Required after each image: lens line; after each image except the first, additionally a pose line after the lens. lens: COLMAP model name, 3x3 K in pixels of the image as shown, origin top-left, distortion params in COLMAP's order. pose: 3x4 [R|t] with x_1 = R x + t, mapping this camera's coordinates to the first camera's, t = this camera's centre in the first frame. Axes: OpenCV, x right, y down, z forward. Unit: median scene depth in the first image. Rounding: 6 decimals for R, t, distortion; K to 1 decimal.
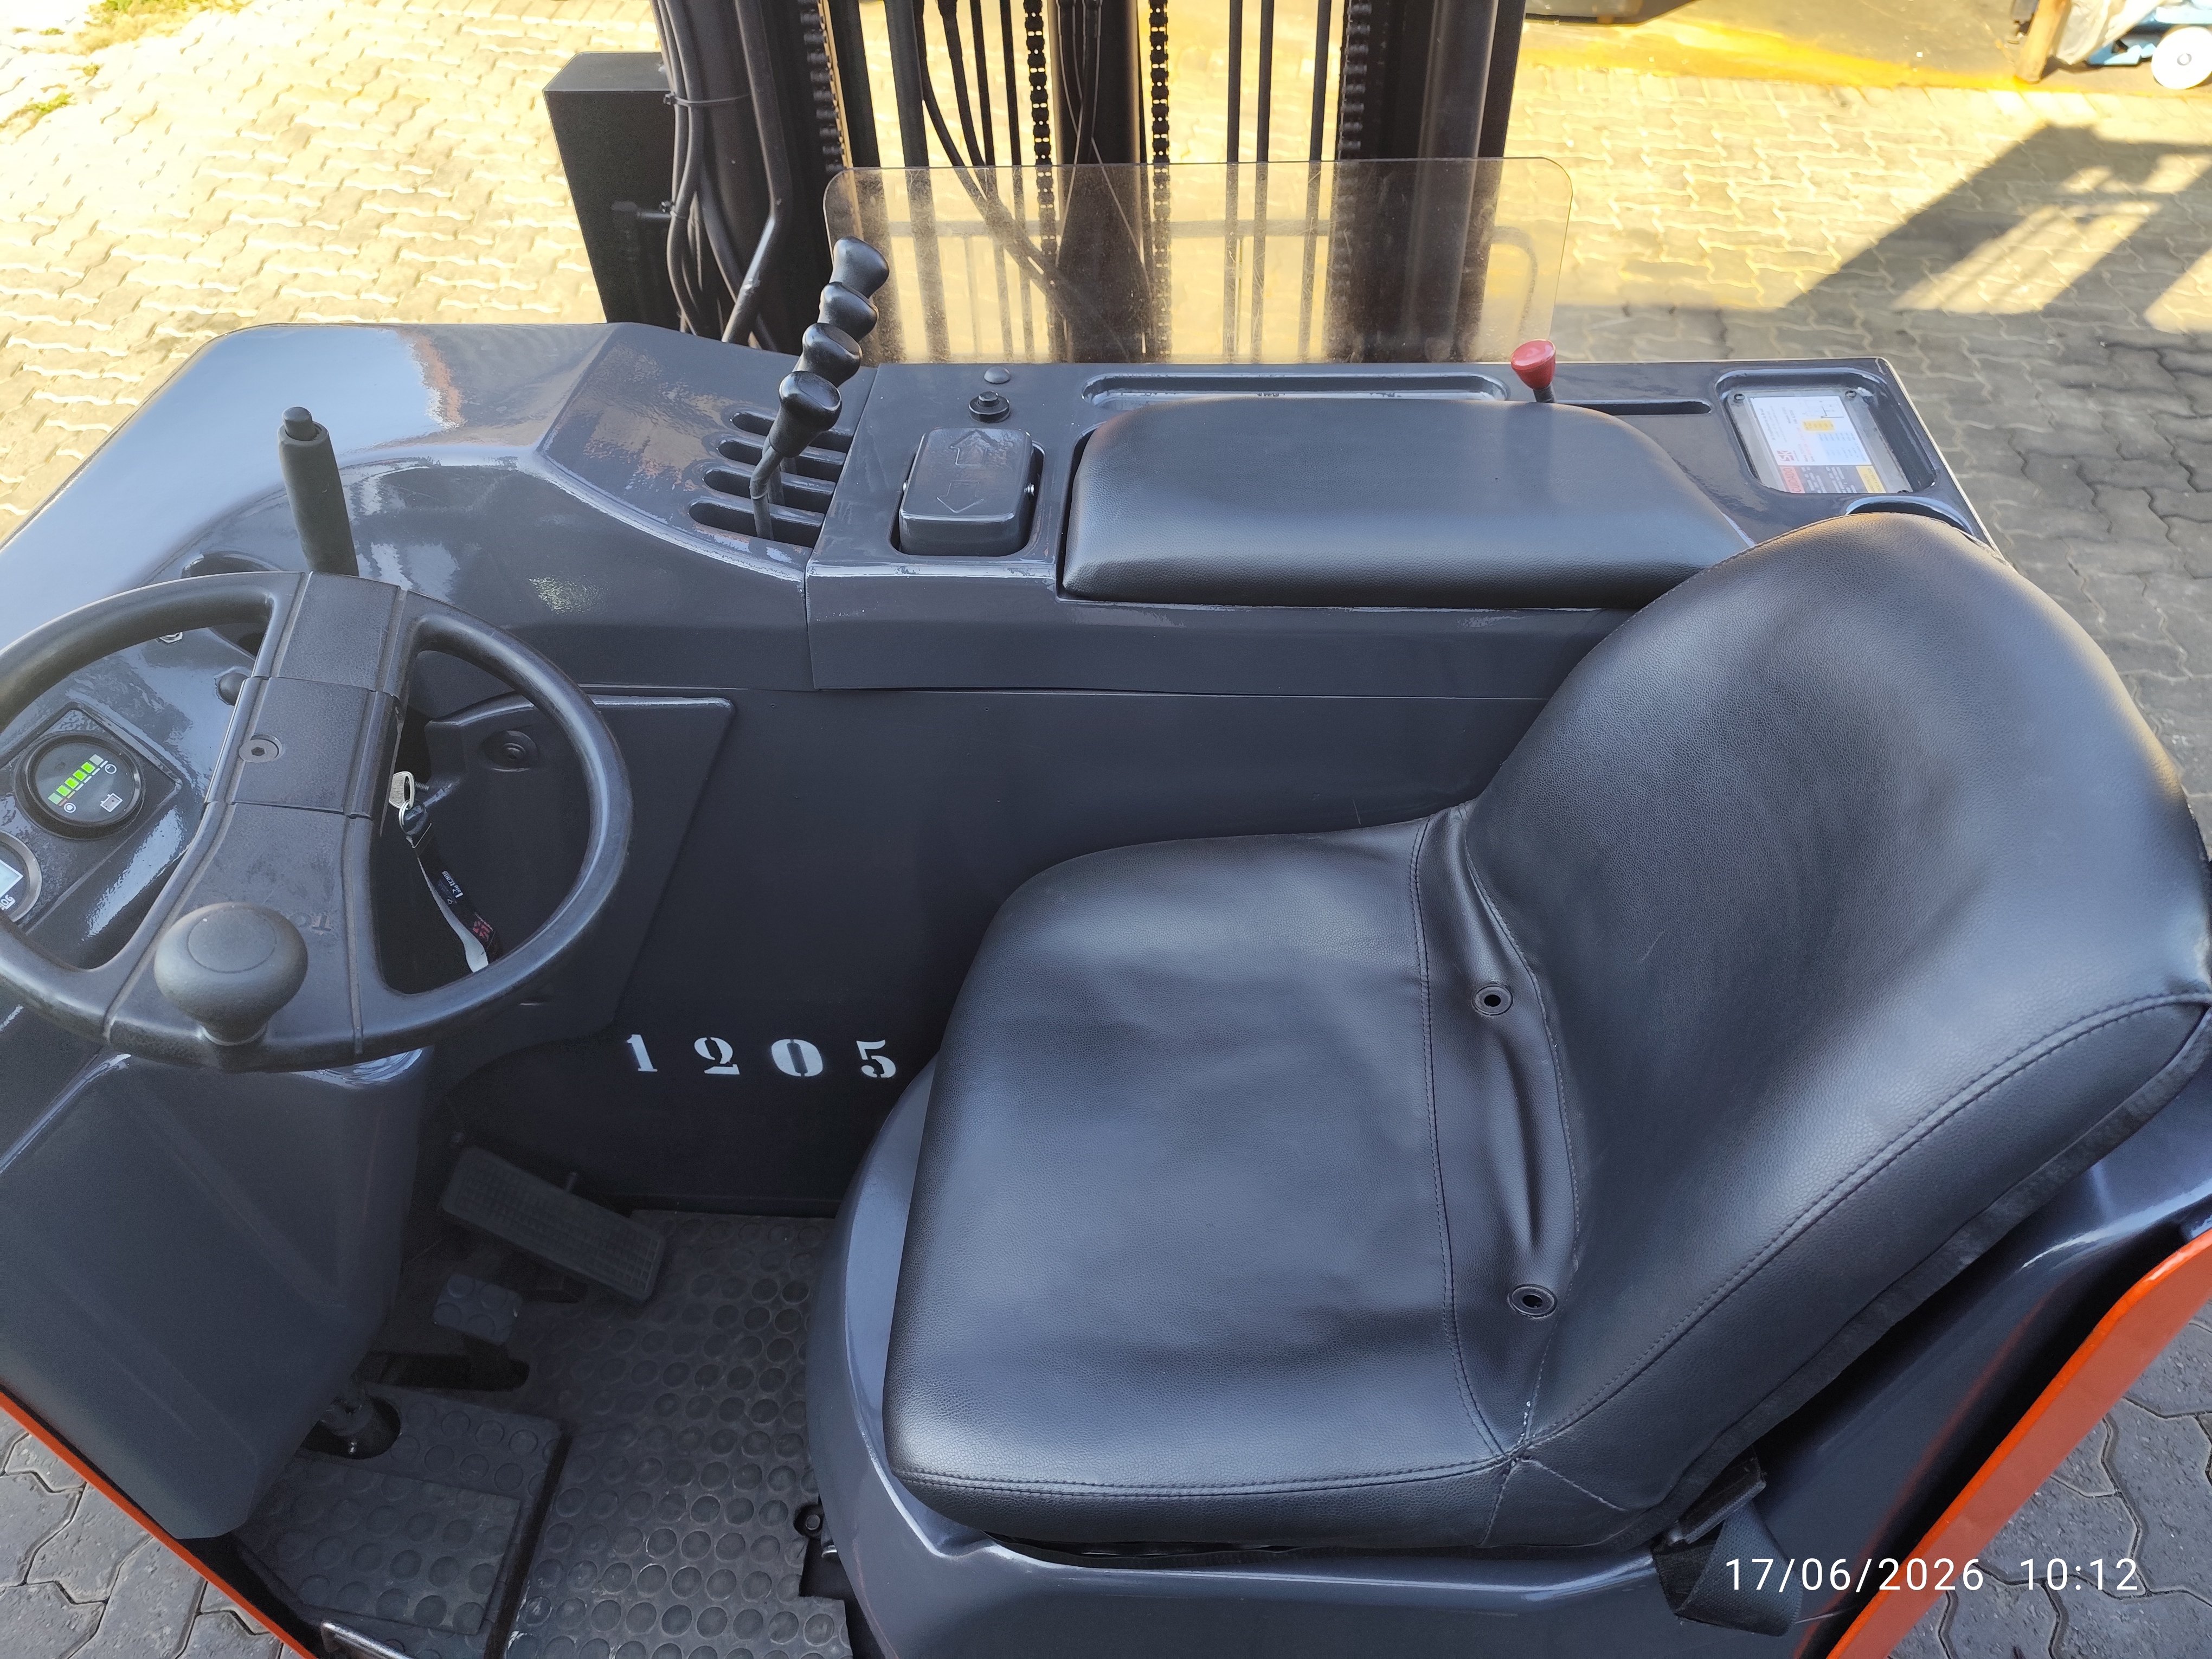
lens RADIAL K [[1526.7, 0, 1126.2], [0, 1526.7, 834.2], [0, 0, 1]] dist [0.010325, -0.018693]
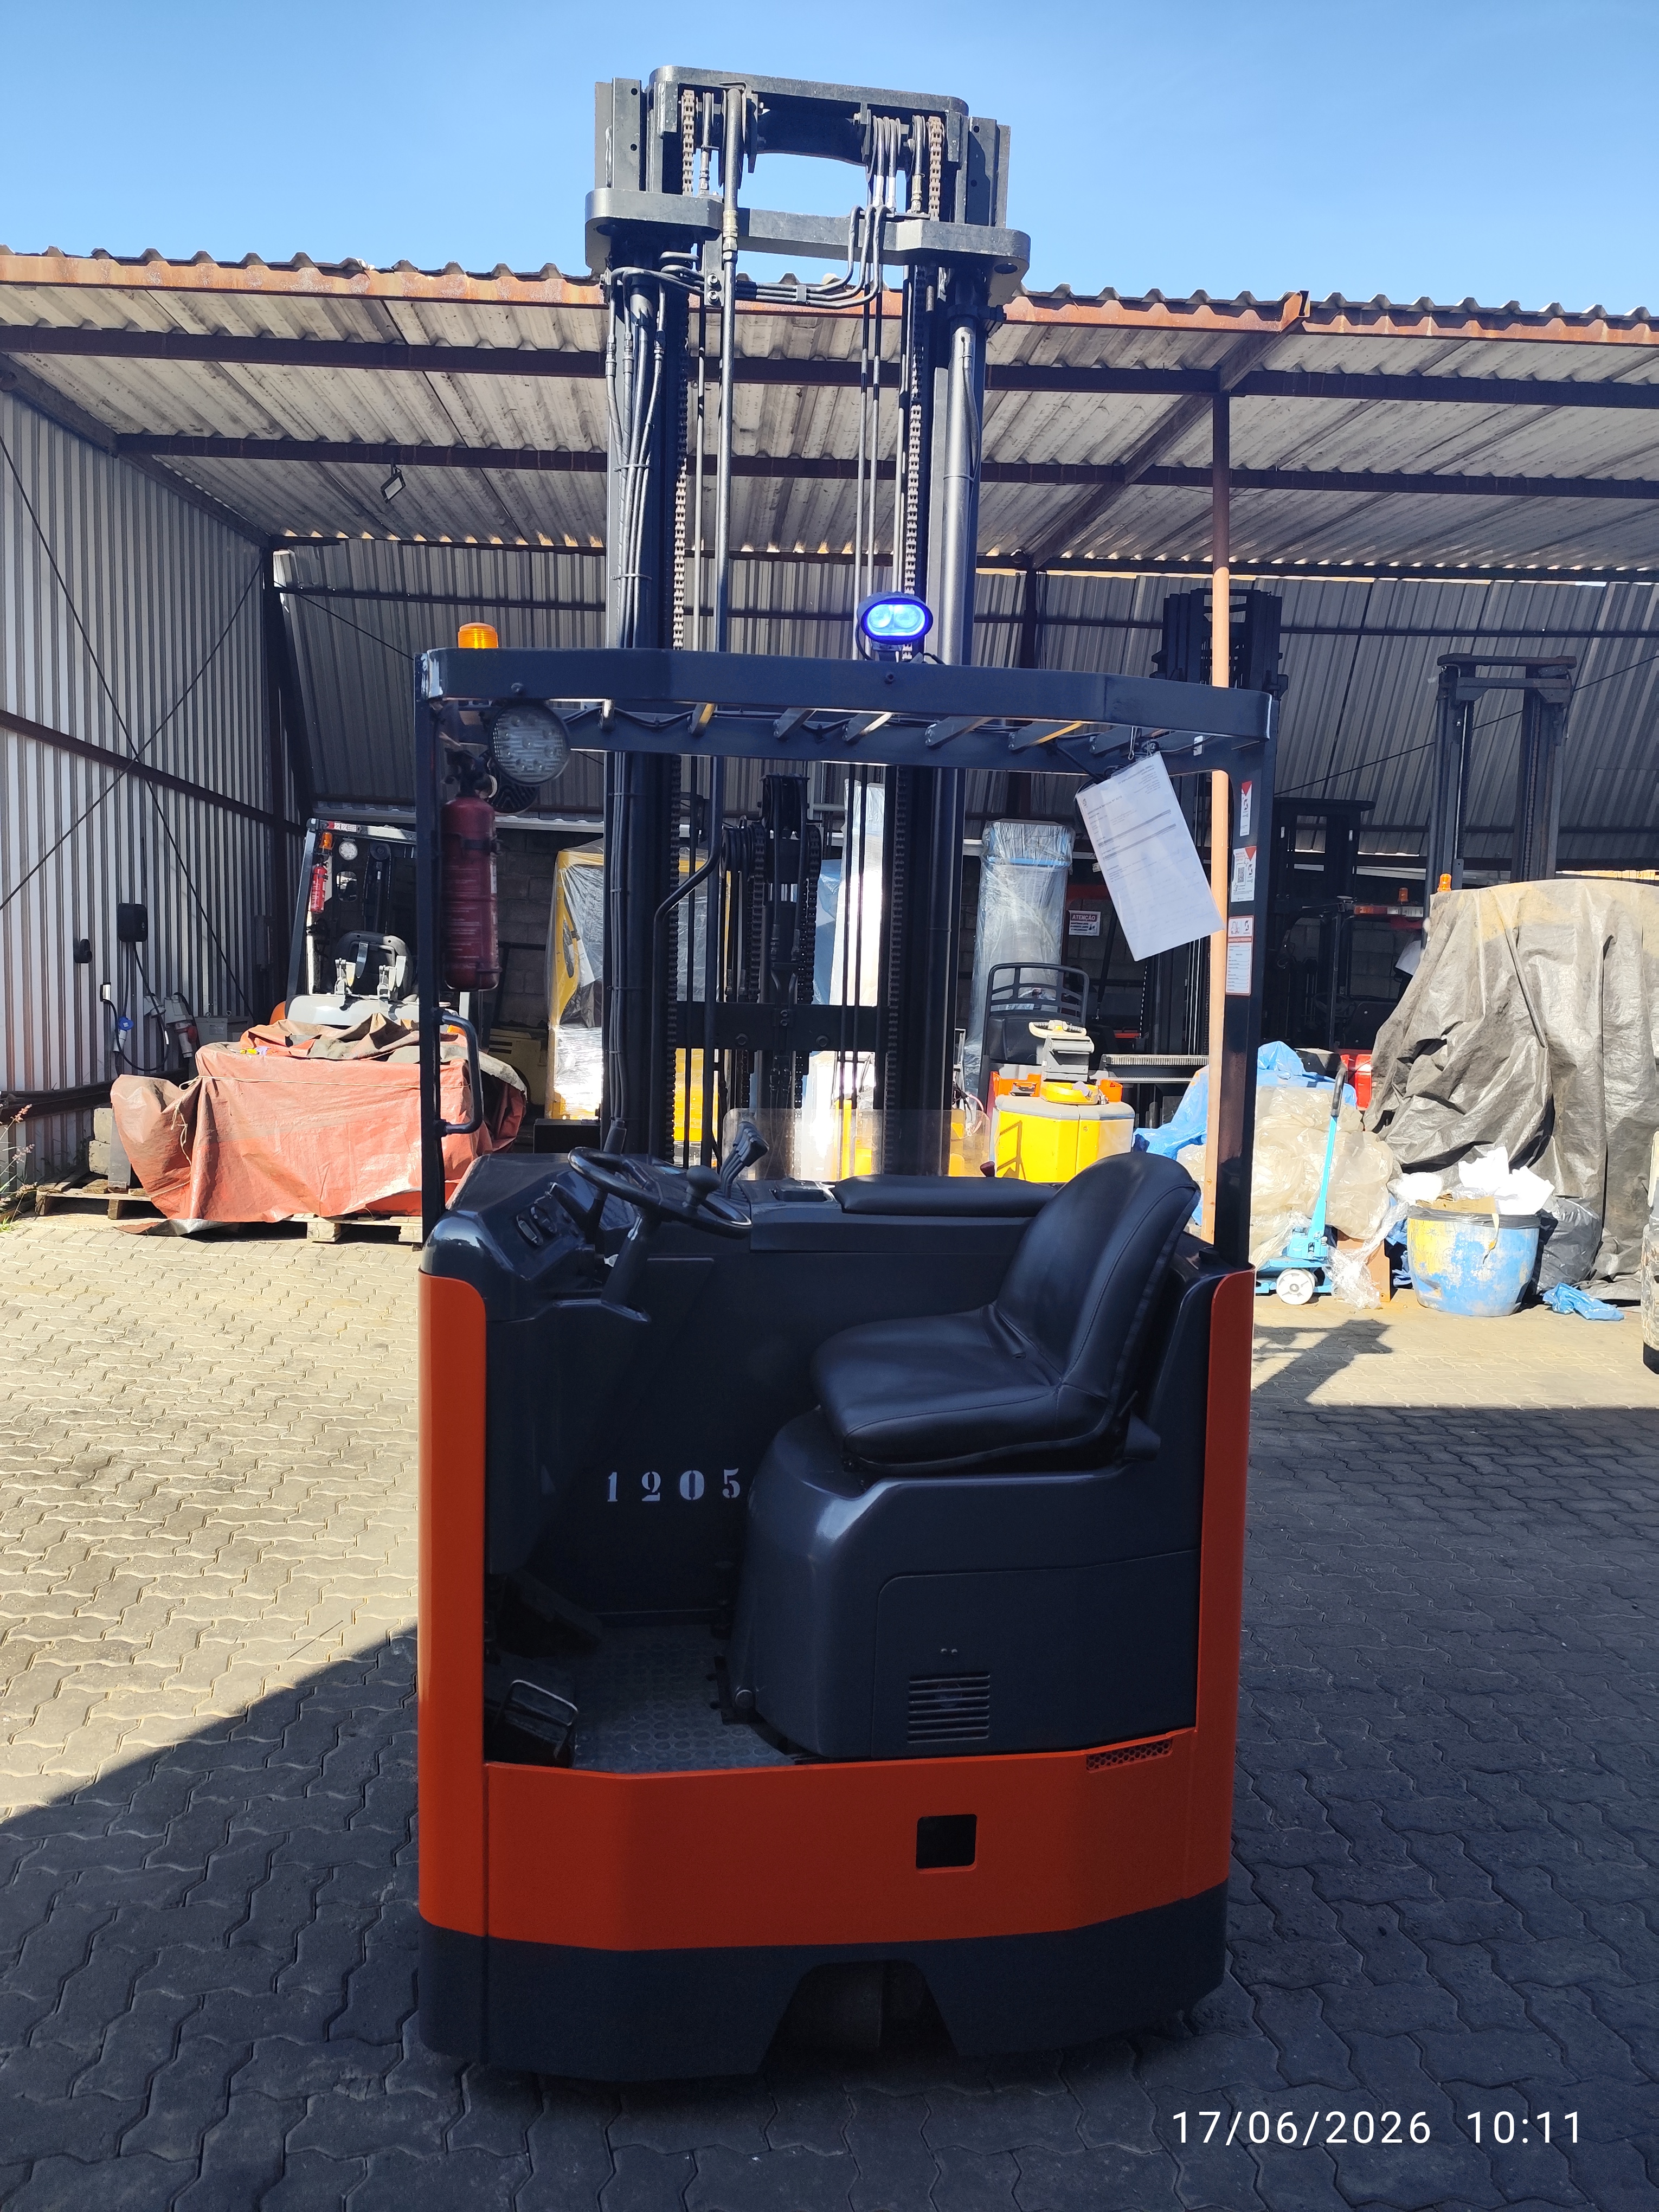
lens RADIAL K [[1526.7, 0, 821.2], [0, 1526.7, 1107.6], [0, 0, 1]] dist [0.010325, -0.018693]
pose [[0.976365, 0.034922, 0.213288, -0.265429], [0.105766, 0.783414, -0.612435, 0.540336], [-0.188481, 0.620519, 0.761204, -0.472793]]
